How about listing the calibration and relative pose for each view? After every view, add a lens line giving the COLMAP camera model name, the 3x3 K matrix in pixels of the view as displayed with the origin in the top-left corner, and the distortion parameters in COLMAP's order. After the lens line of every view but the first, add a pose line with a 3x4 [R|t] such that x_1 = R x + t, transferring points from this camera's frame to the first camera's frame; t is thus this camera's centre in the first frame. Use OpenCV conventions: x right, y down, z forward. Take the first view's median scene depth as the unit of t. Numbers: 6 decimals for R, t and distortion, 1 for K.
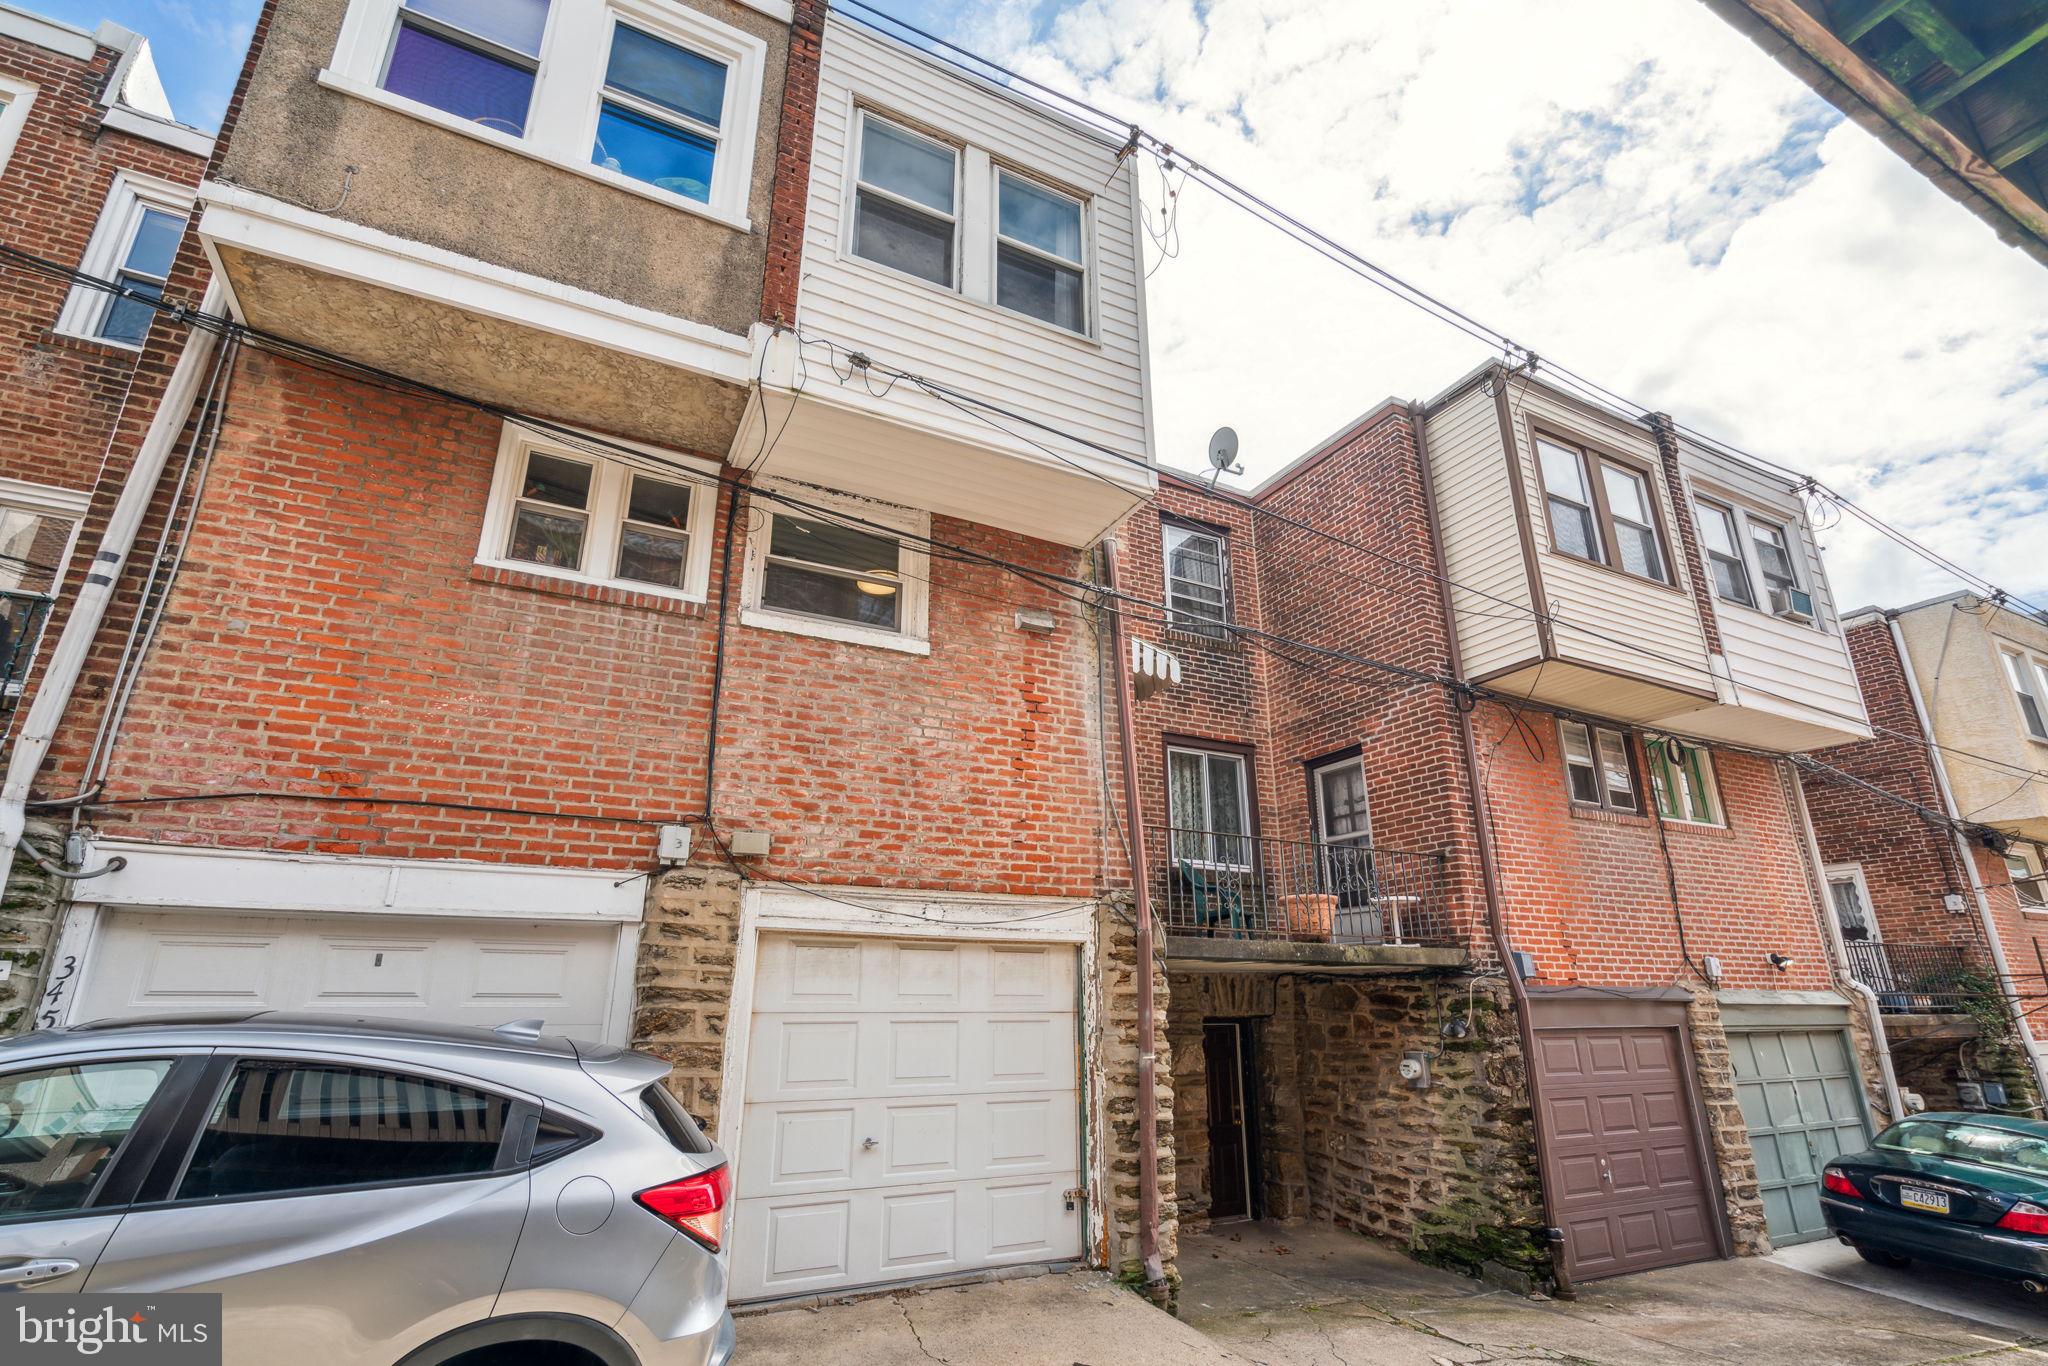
lens RADIAL K [[918.9, 0, 1023.4], [0, 918.9, 673.9], [0, 0, 1]] dist [-0.002225, 0.000280]
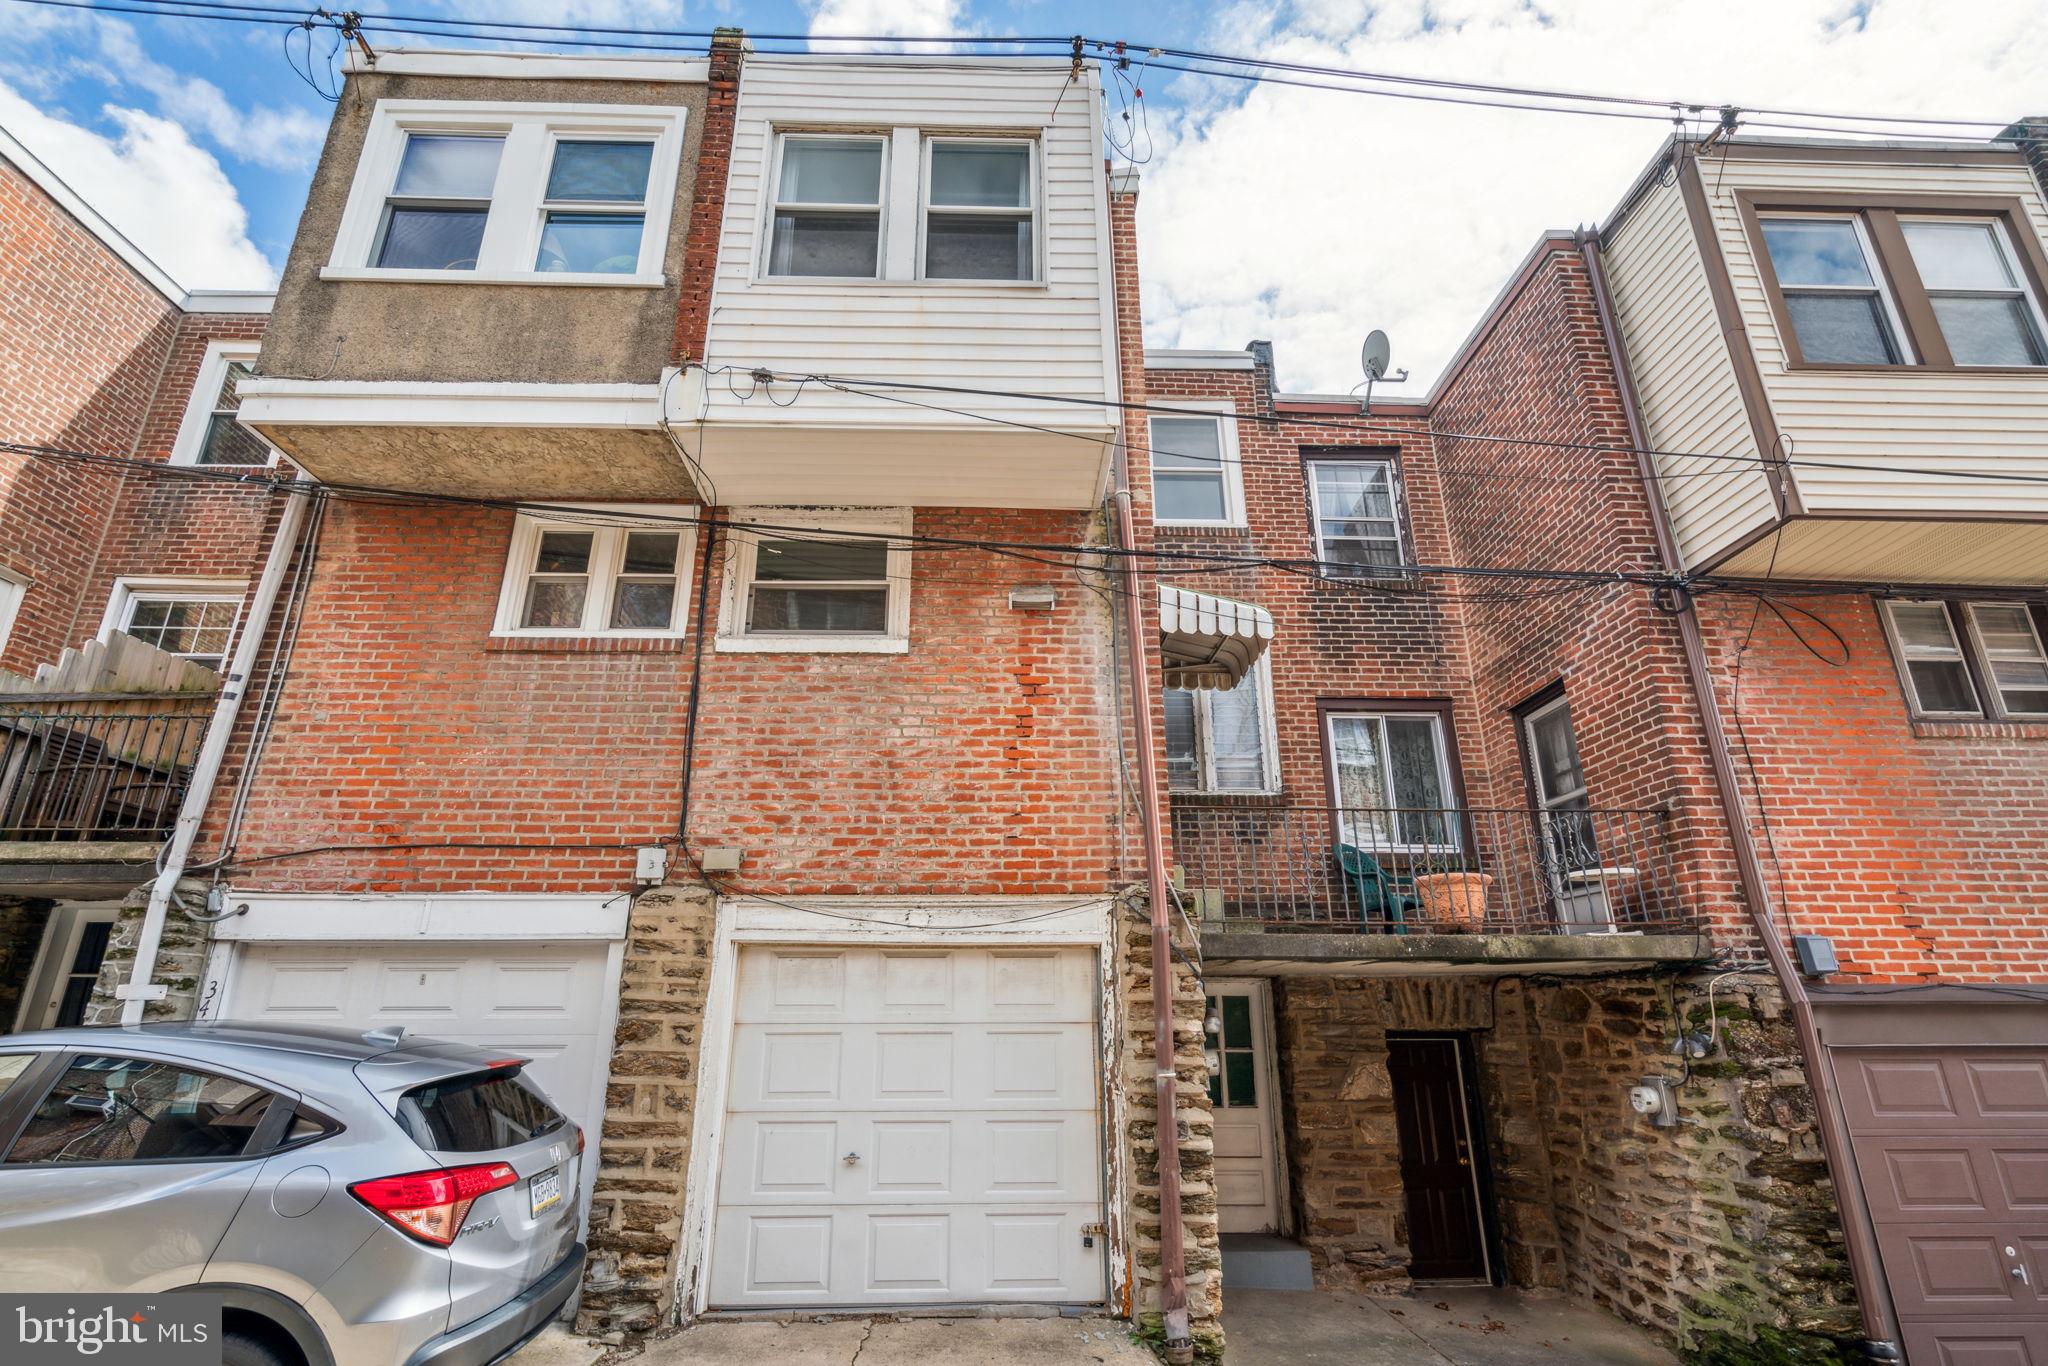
lens RADIAL K [[933.8, 0, 1012.2], [0, 933.8, 673.2], [0, 0, 1]] dist [-0.000906, 0.000491]
pose [[0.909462, -0.149899, -0.387827, 0.407902], [0.144492, 0.988560, -0.043251, 0.064582], [0.389874, -0.016703, 0.920717, 0.149987]]
